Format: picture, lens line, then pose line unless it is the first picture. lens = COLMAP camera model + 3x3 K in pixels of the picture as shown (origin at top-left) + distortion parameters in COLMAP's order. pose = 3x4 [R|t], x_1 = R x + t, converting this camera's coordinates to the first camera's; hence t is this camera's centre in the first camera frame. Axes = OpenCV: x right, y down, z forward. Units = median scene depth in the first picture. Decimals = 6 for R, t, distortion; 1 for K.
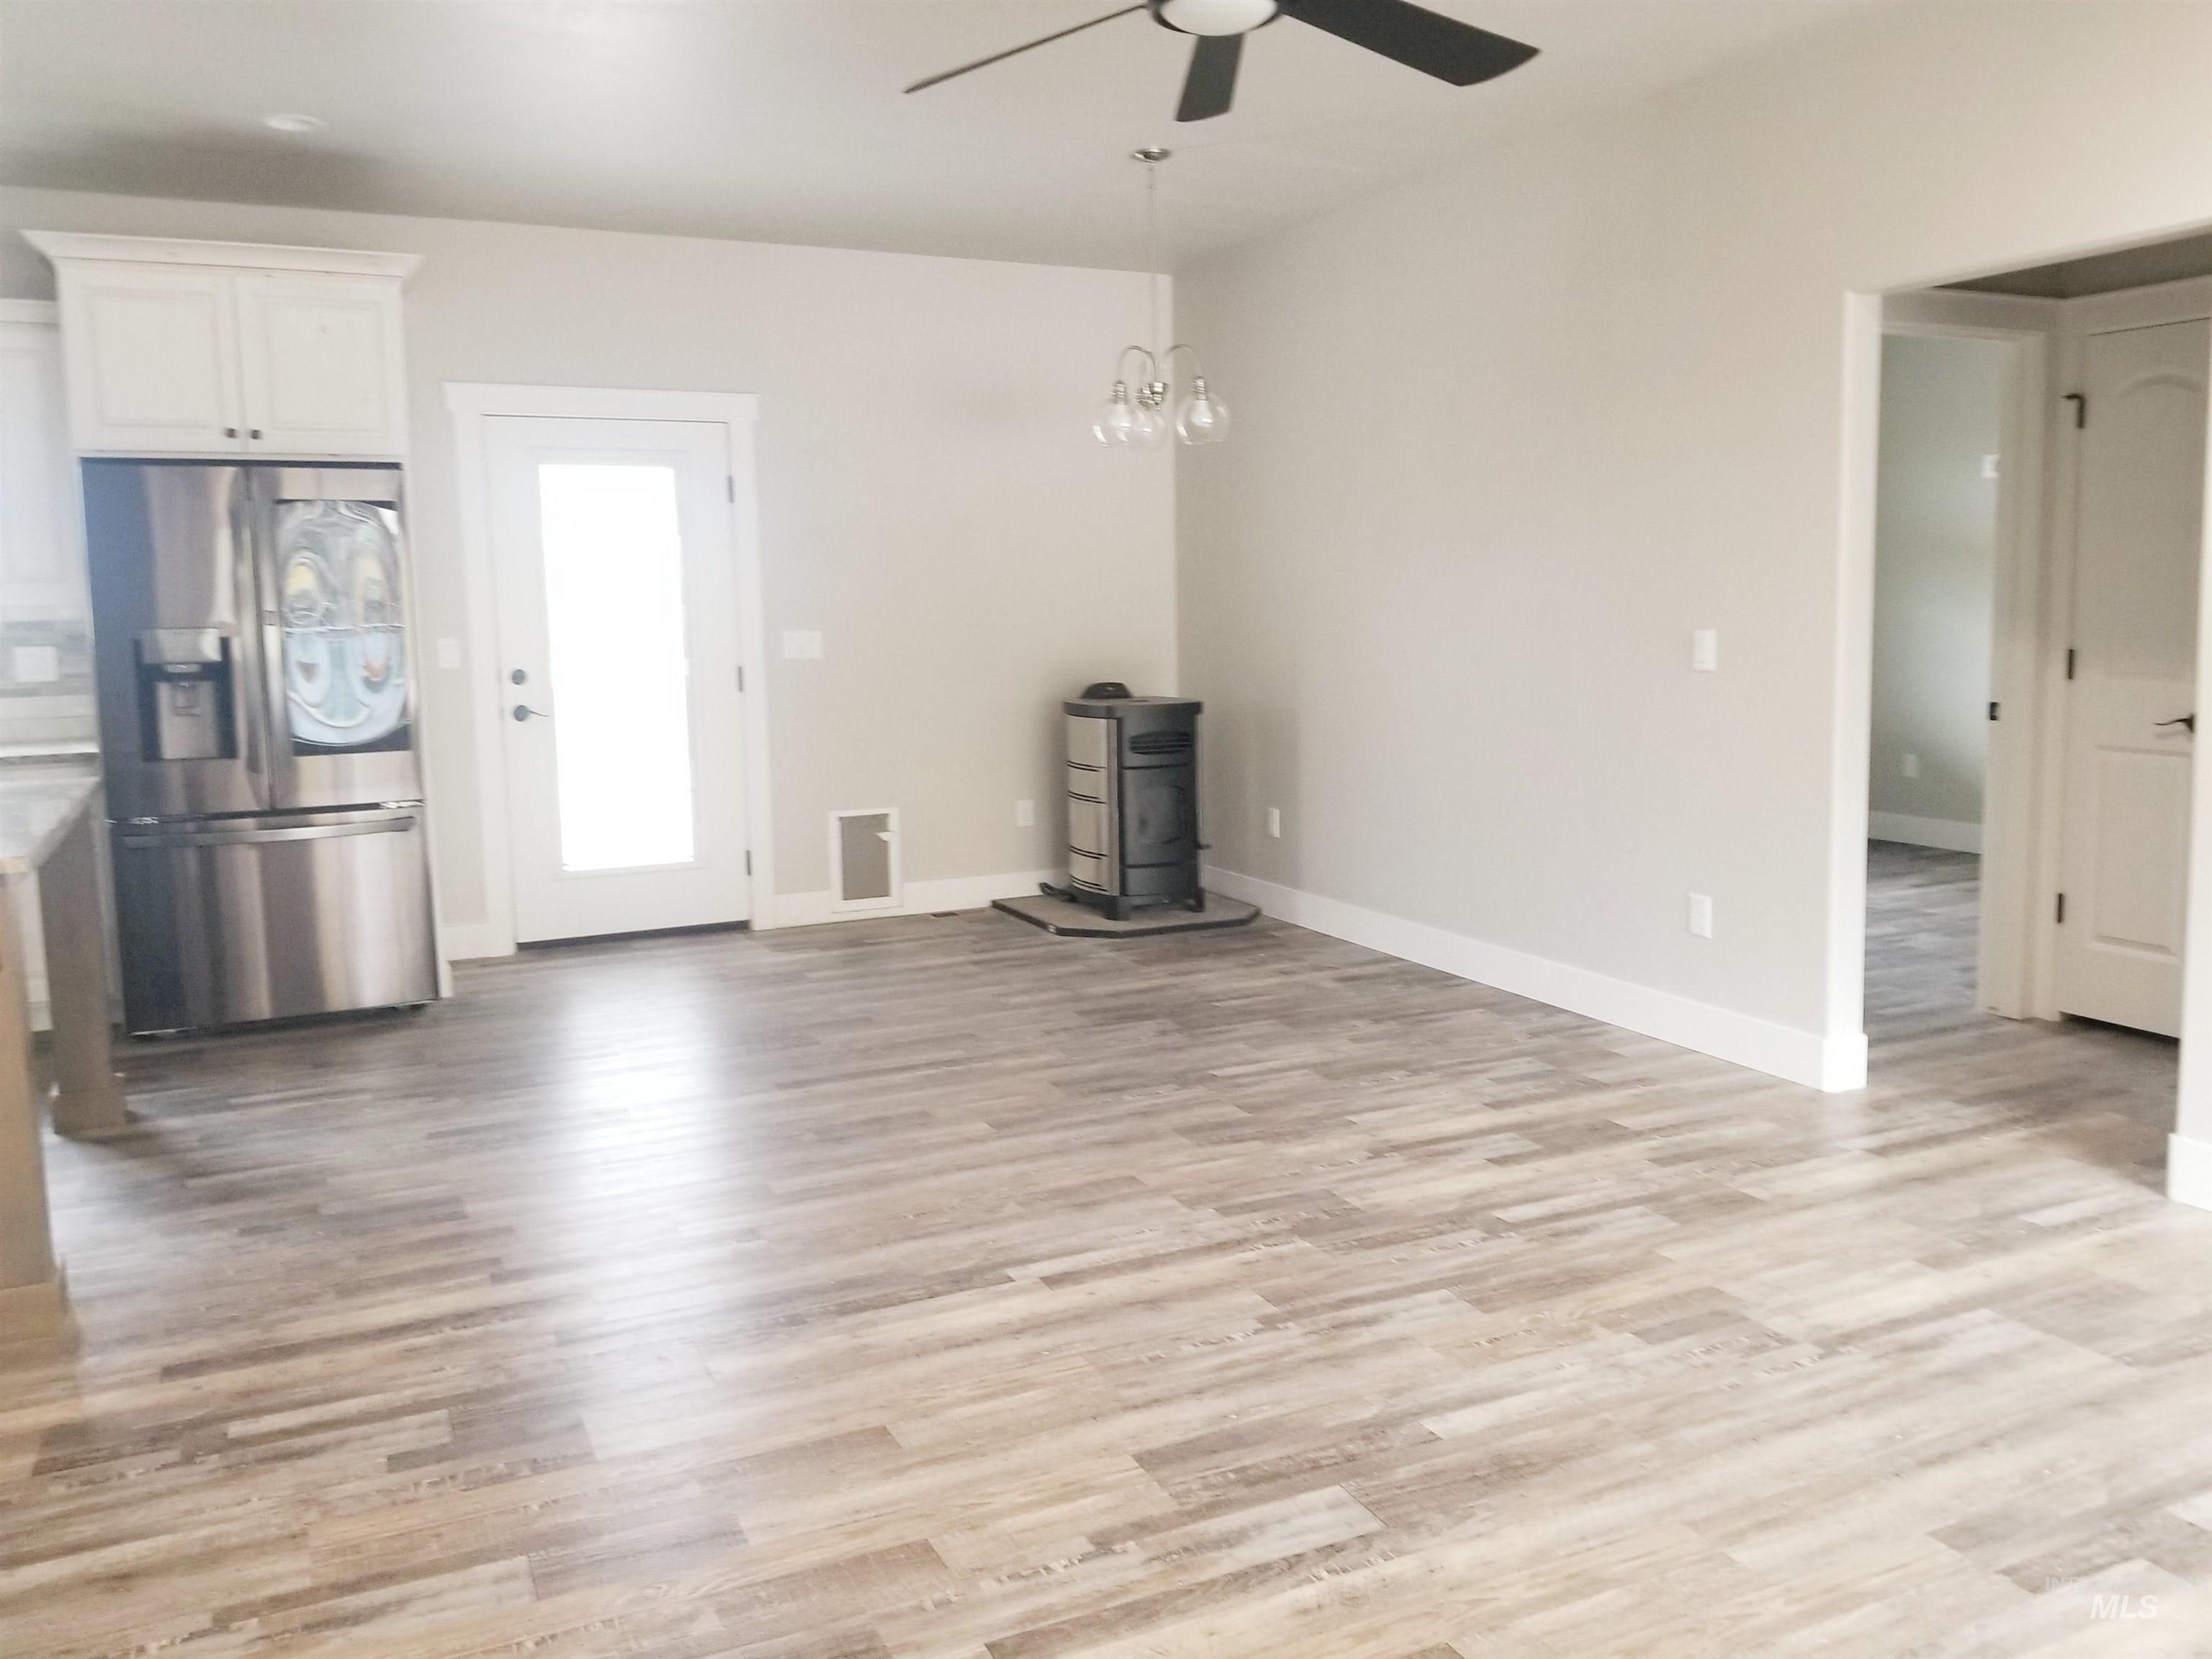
lens RADIAL K [[1713.2, 0, 1108.1], [0, 1713.2, 819.0], [0, 0, 1]] dist [0.008920, -0.025667]
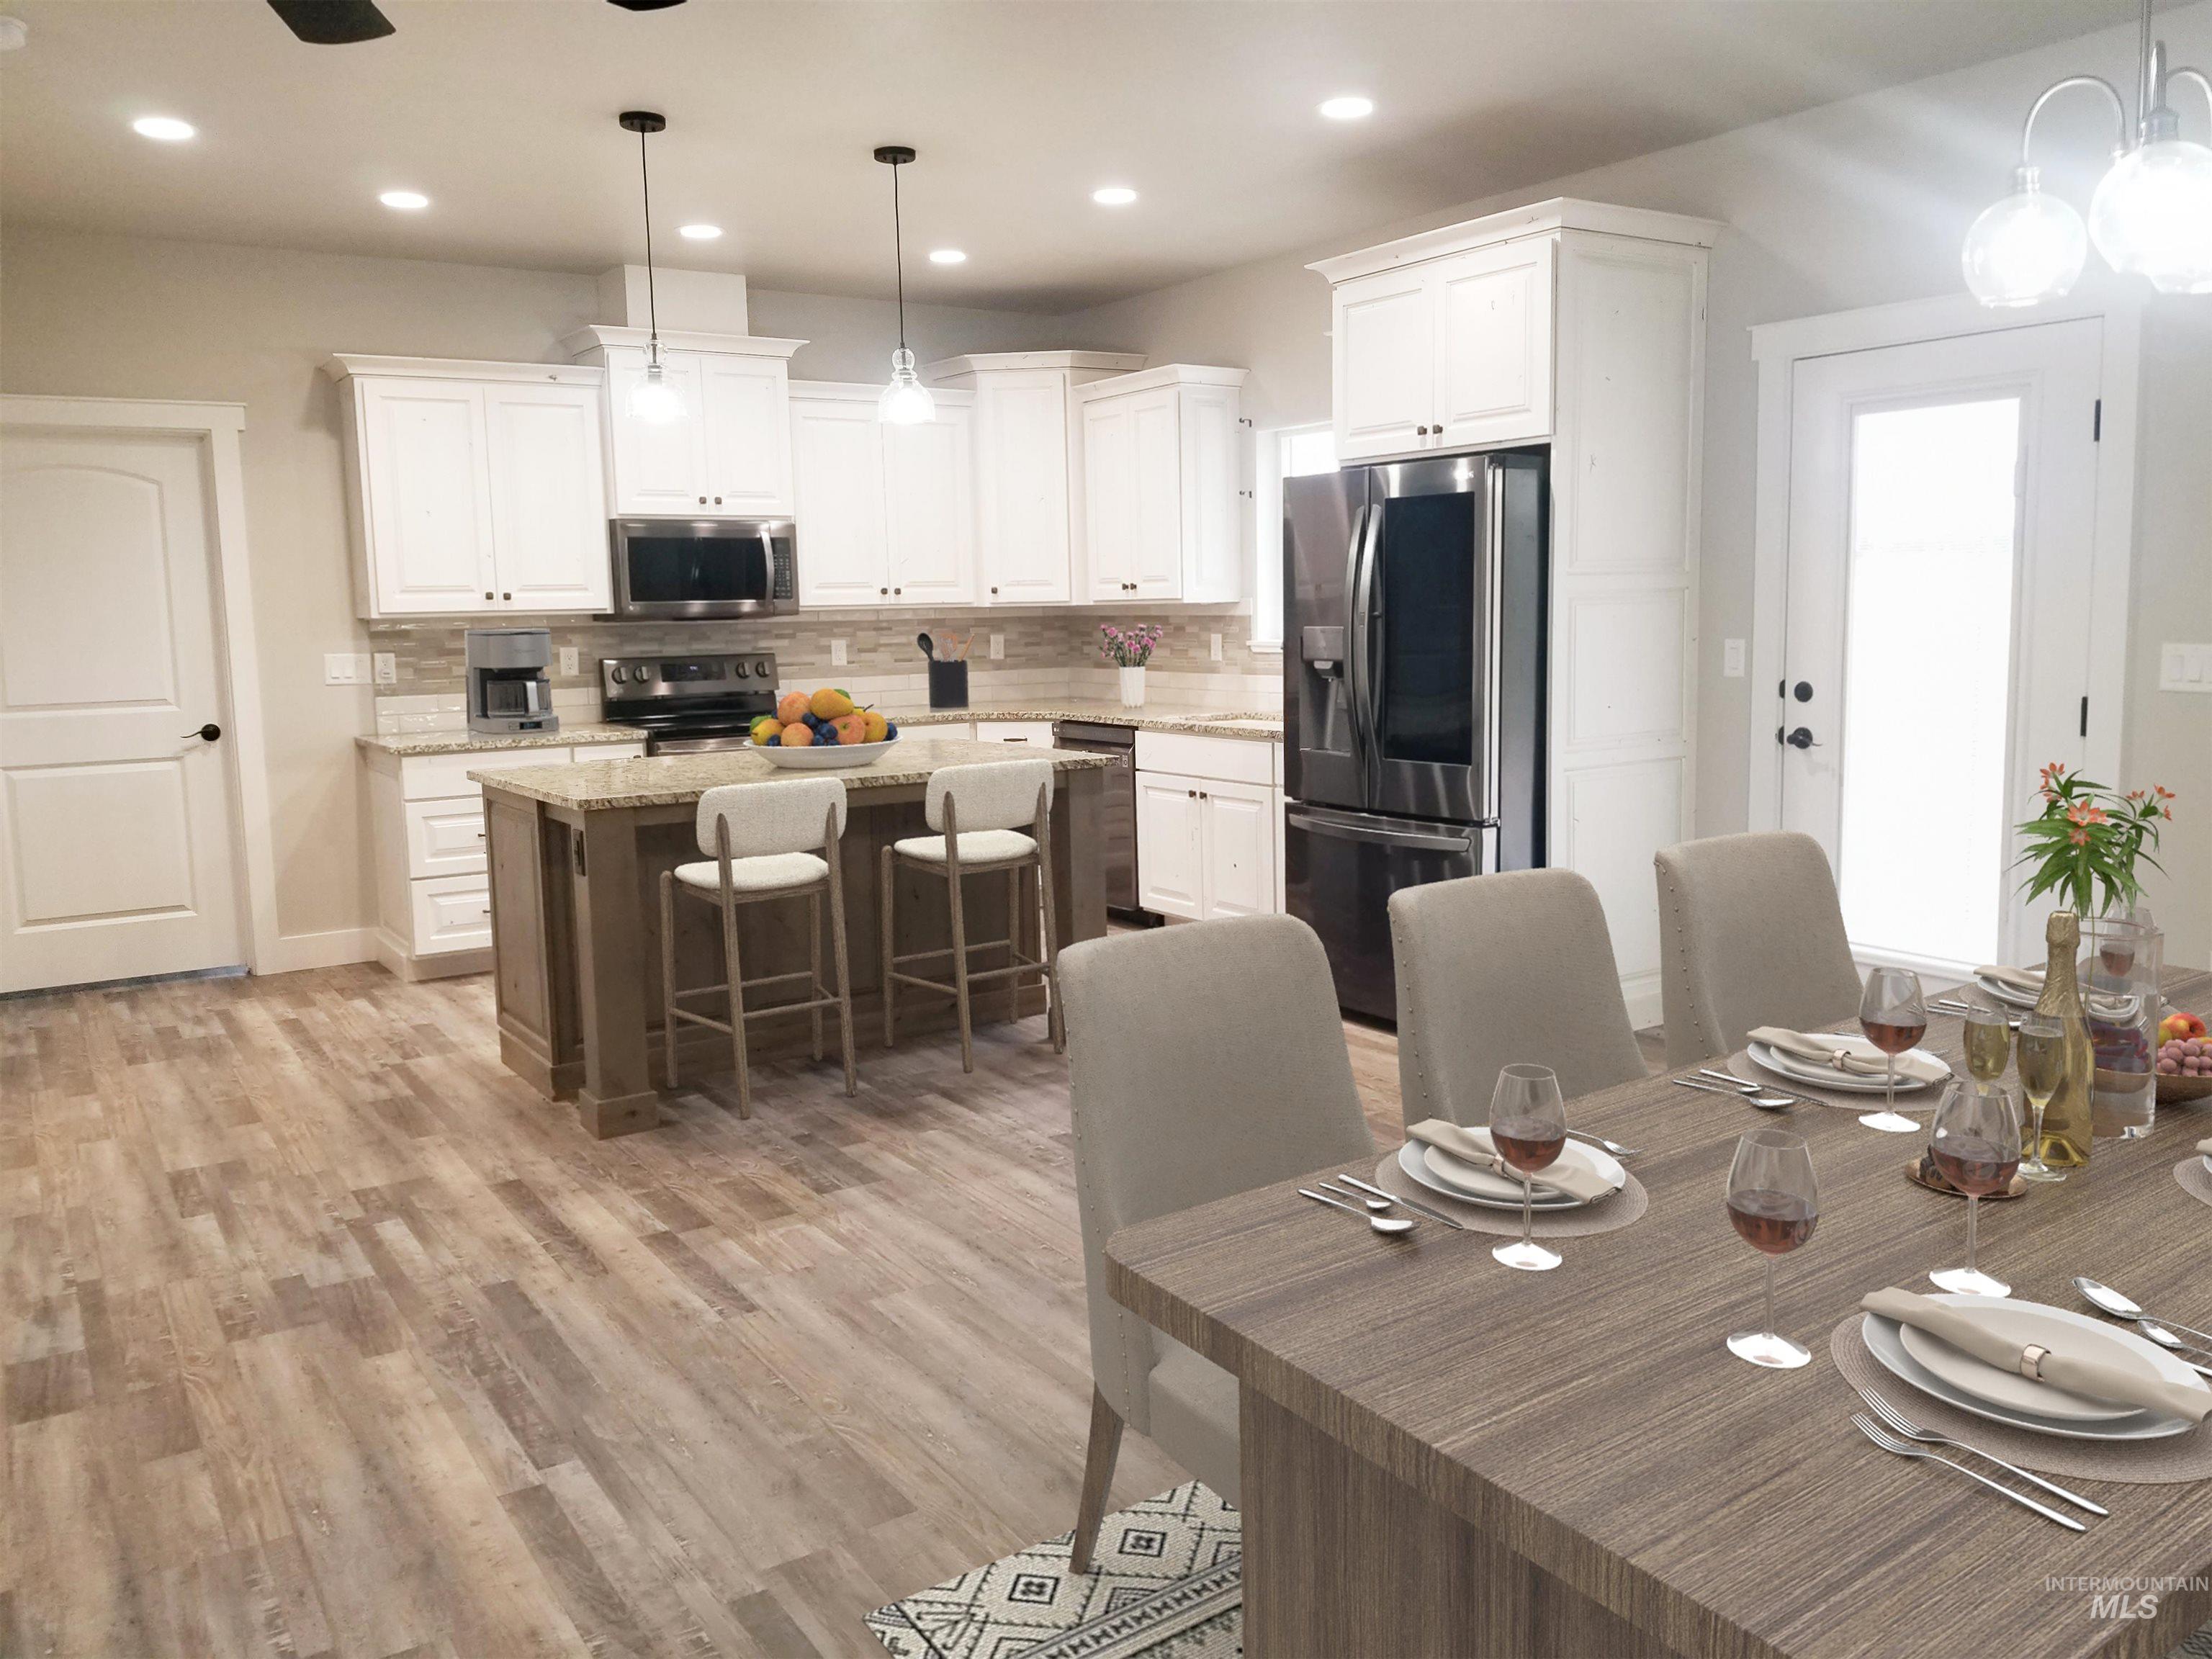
lens RADIAL K [[1713.2, 0, 1143.0], [0, 1713.2, 825.8], [0, 0, 1]] dist [0.008920, -0.025667]
pose [[0.157466, 0.142405, -0.977203, 0.694499], [-0.112784, 0.985666, 0.125465, -0.156535], [0.981063, 0.090456, 0.171270, 1.037744]]
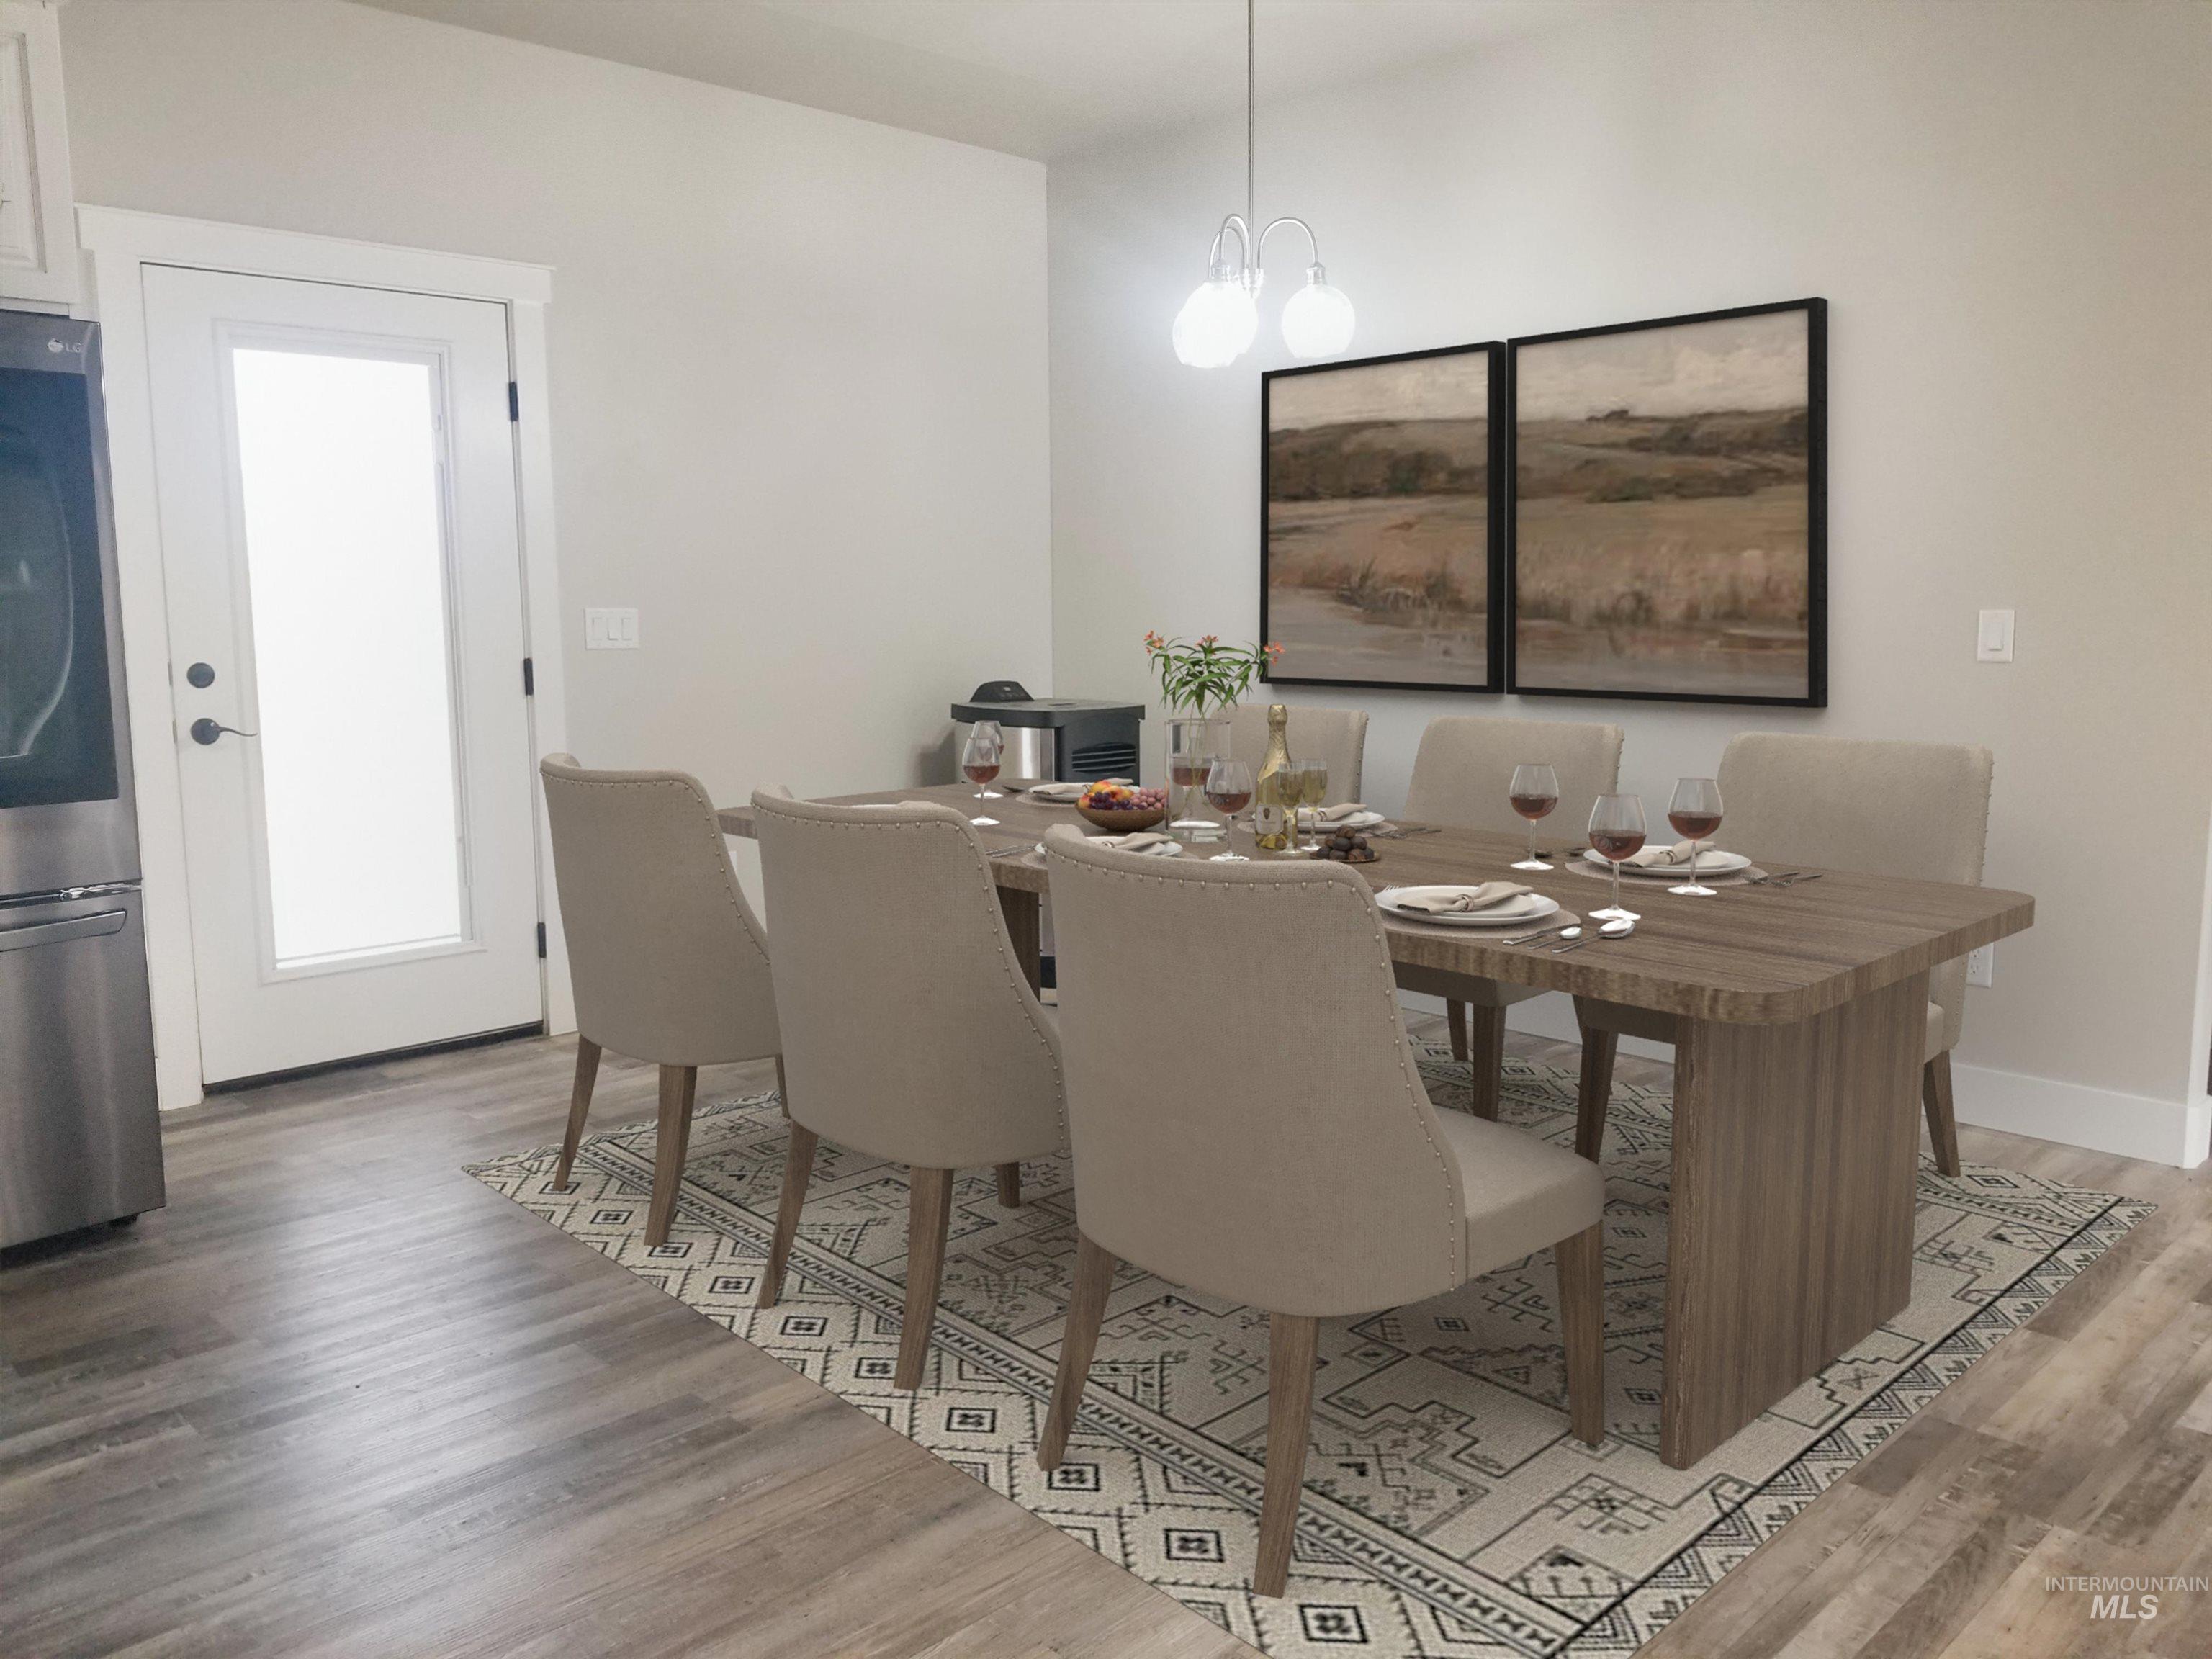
lens RADIAL K [[1713.2, 0, 1116.3], [0, 1713.2, 835.1], [0, 0, 1]] dist [0.008920, -0.025667]
pose [[0.940869, -0.034008, 0.337060, -0.427470], [0.031053, 0.999417, 0.014155, -0.037622], [-0.337345, -0.002852, 0.941377, 0.497574]]
